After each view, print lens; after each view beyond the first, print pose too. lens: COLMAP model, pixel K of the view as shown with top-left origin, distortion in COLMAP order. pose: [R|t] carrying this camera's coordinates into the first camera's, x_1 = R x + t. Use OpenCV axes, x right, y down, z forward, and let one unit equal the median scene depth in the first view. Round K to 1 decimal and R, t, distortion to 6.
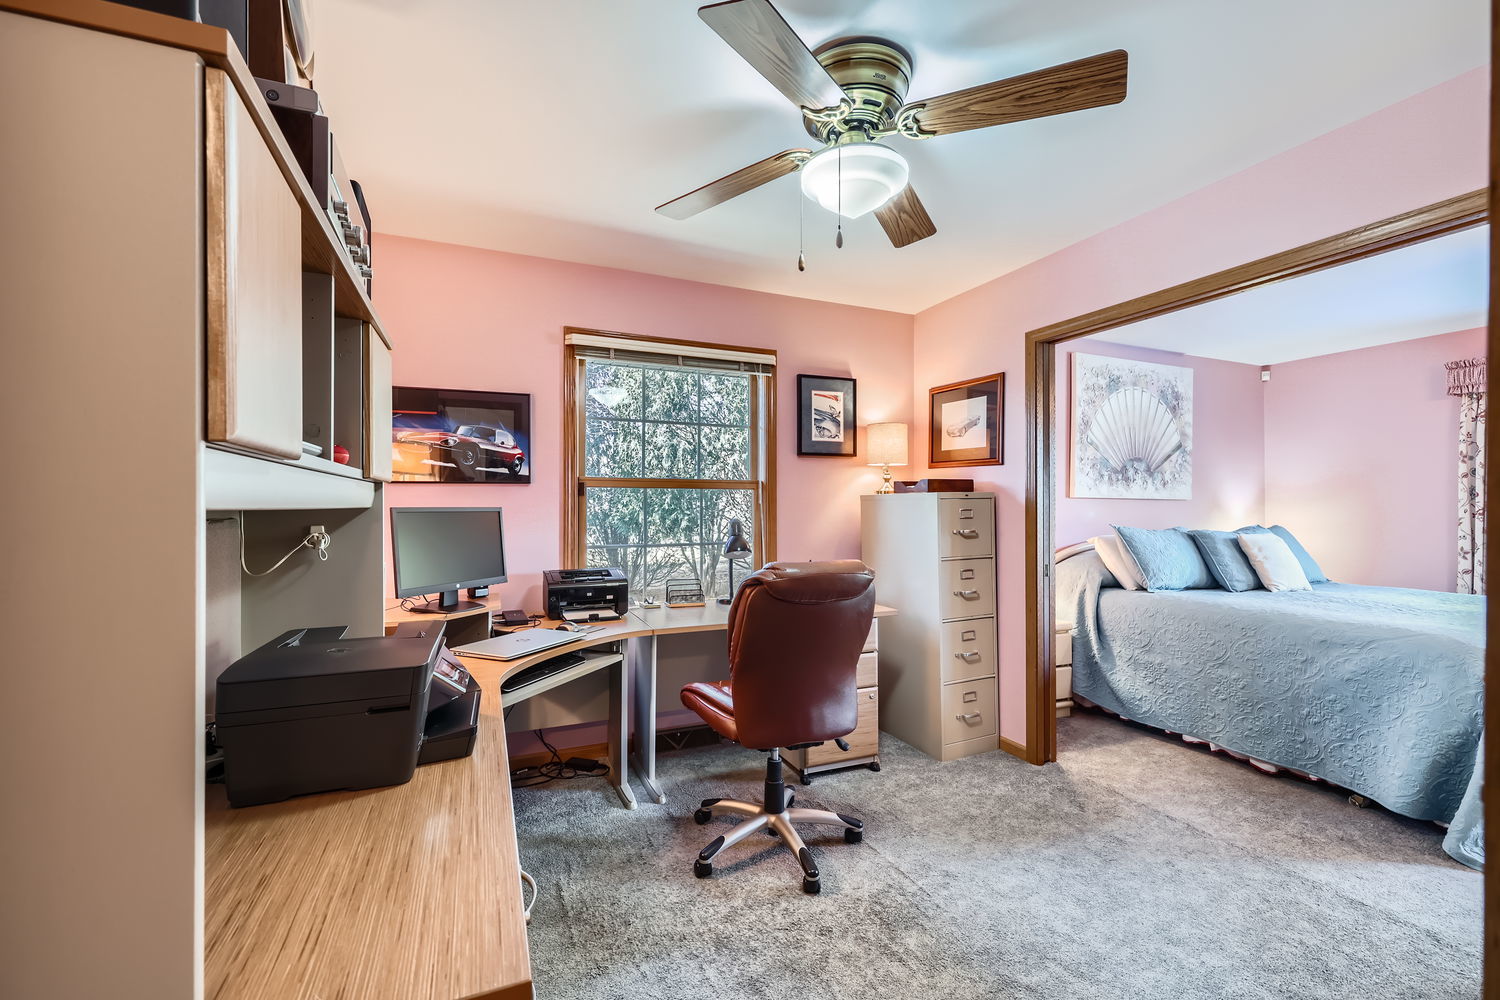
lens RADIAL K [[640.2, 0, 753.8], [0, 640.2, 504.8], [0, 0, 1]] dist [0.003839, -0.000188]
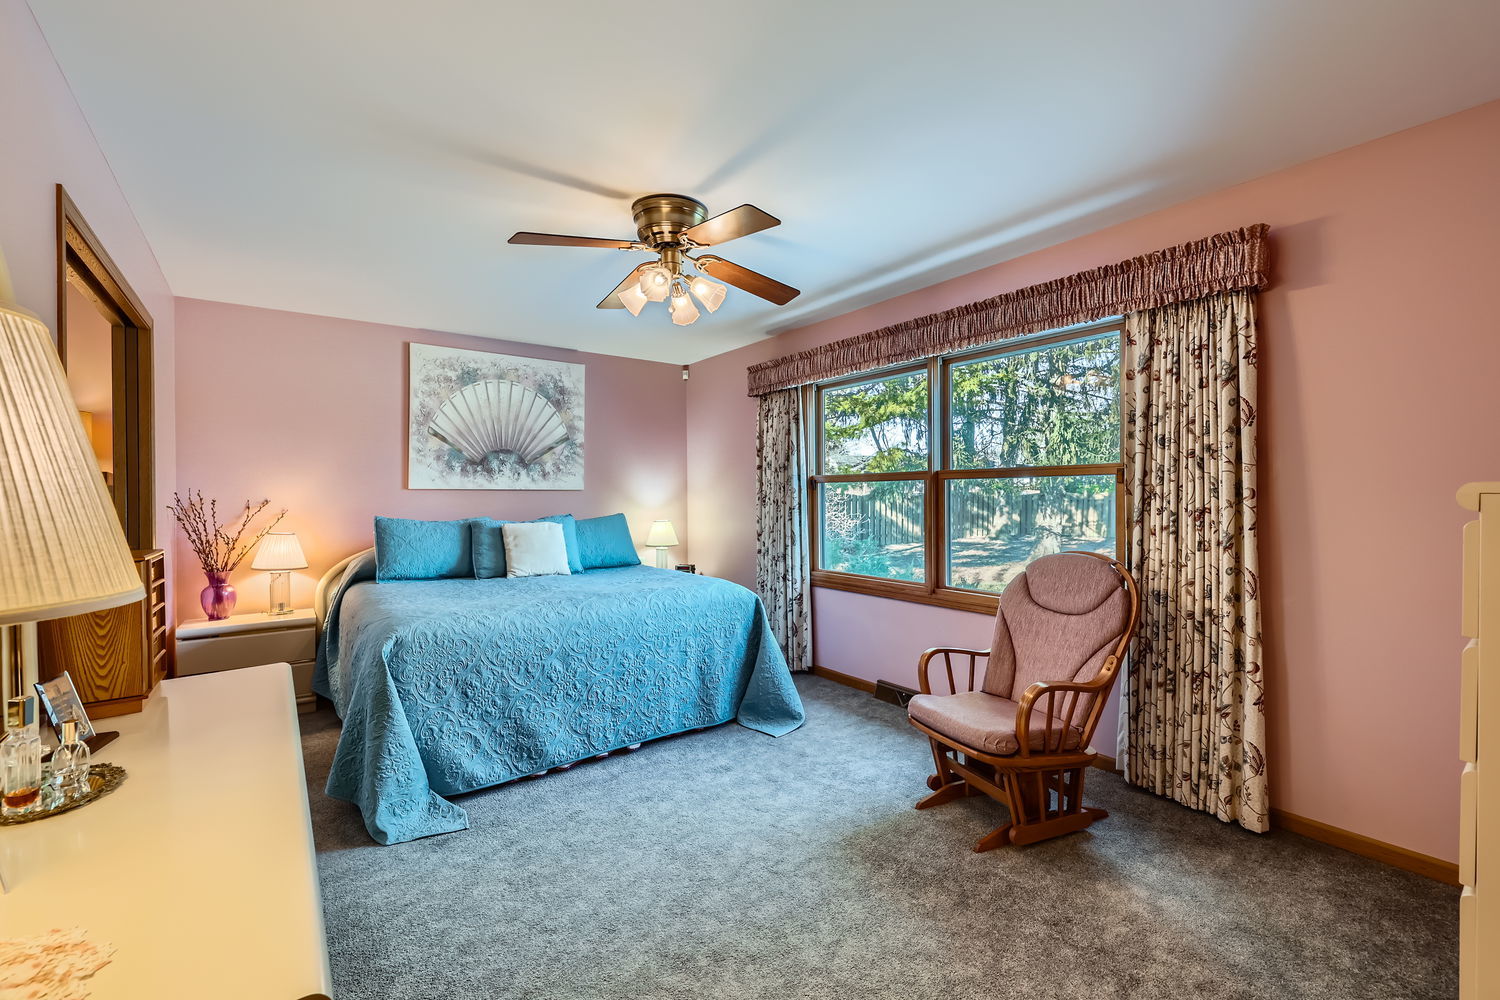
lens RADIAL K [[640.2, 0, 744.3], [0, 640.2, 499.6], [0, 0, 1]] dist [0.003839, -0.000188]
pose [[0.974377, -0.009482, 0.224720, 0.901615], [0.007640, 0.999930, 0.009064, 0.000516], [-0.224790, -0.007115, 0.974381, -0.105280]]
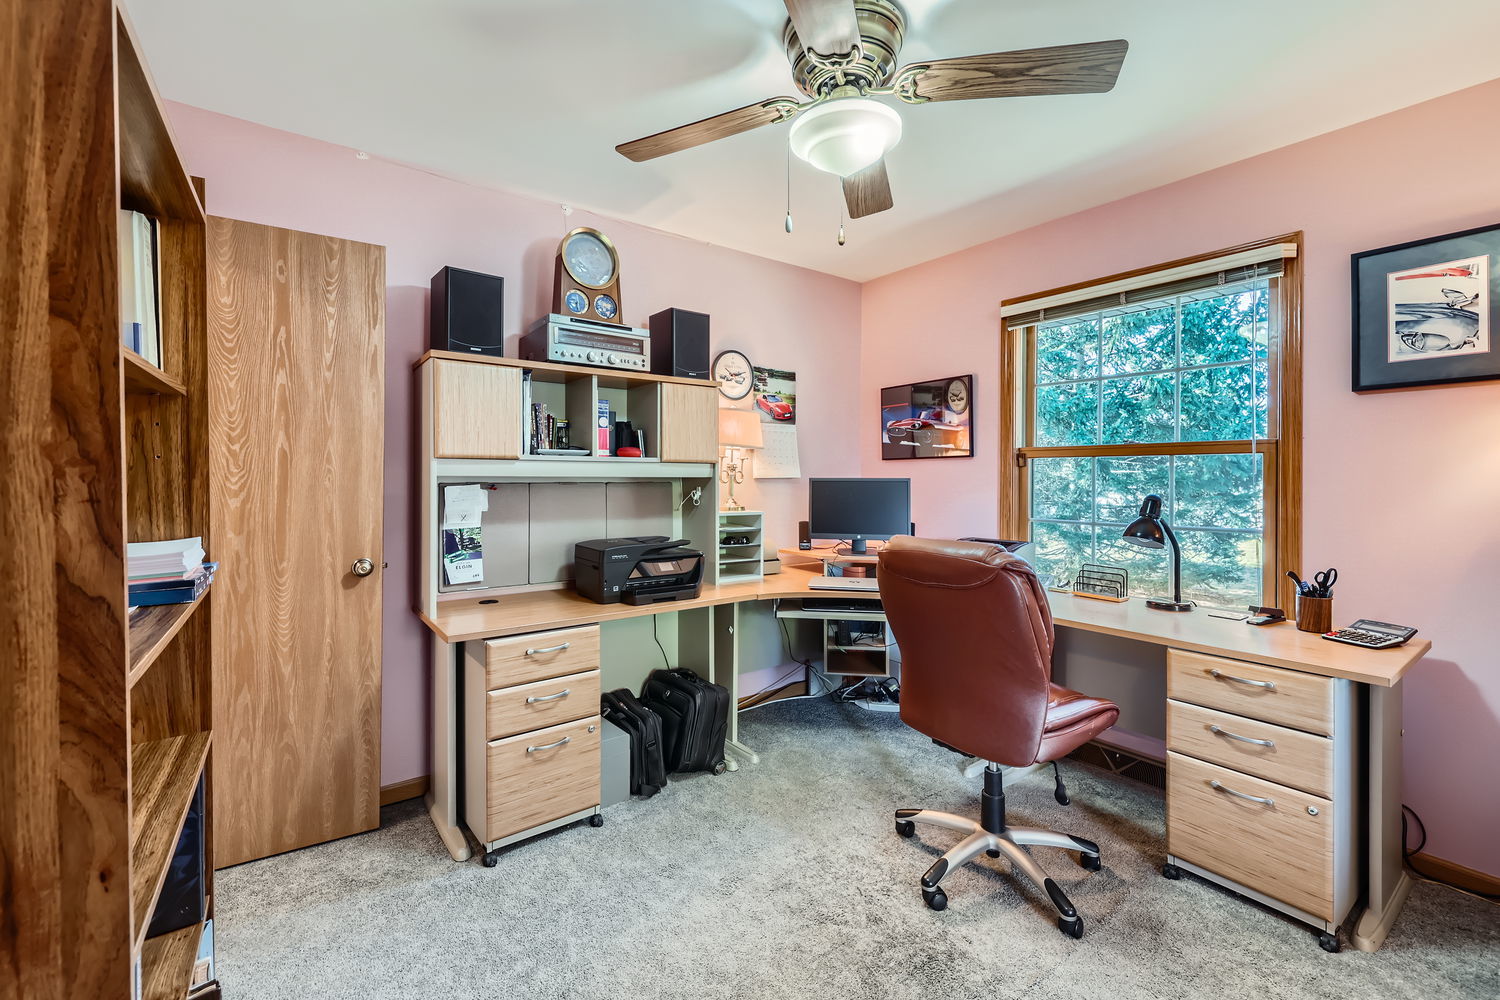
lens RADIAL K [[640.2, 0, 736.7], [0, 640.2, 479.0], [0, 0, 1]] dist [0.003839, -0.000188]
pose [[0.214865, 0.000793, -0.976643, 0.486546], [-0.004556, 0.999990, -0.000190, 0.005951], [0.976633, 0.004491, 0.214866, 0.289890]]
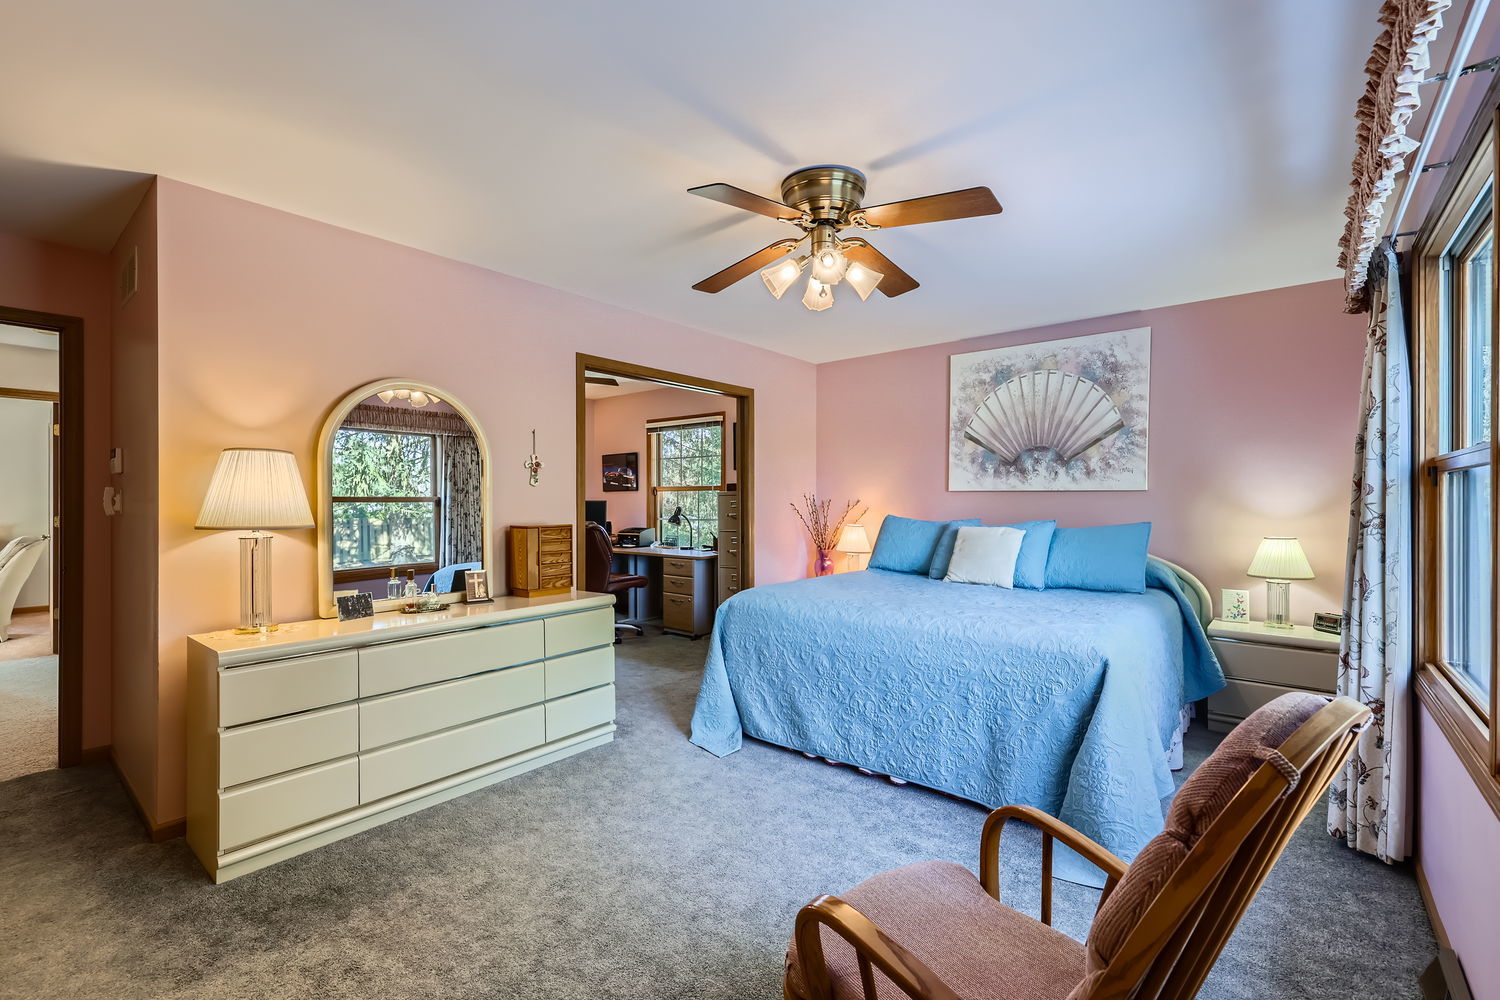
lens RADIAL K [[640.2, 0, 745.8], [0, 640.2, 500.3], [0, 0, 1]] dist [0.003839, -0.000188]
pose [[0.439200, -0.000669, -0.898389, 1.521598], [0.004722, 0.999988, 0.001564, 0.001645], [0.898377, -0.004929, 0.439198, 0.246486]]
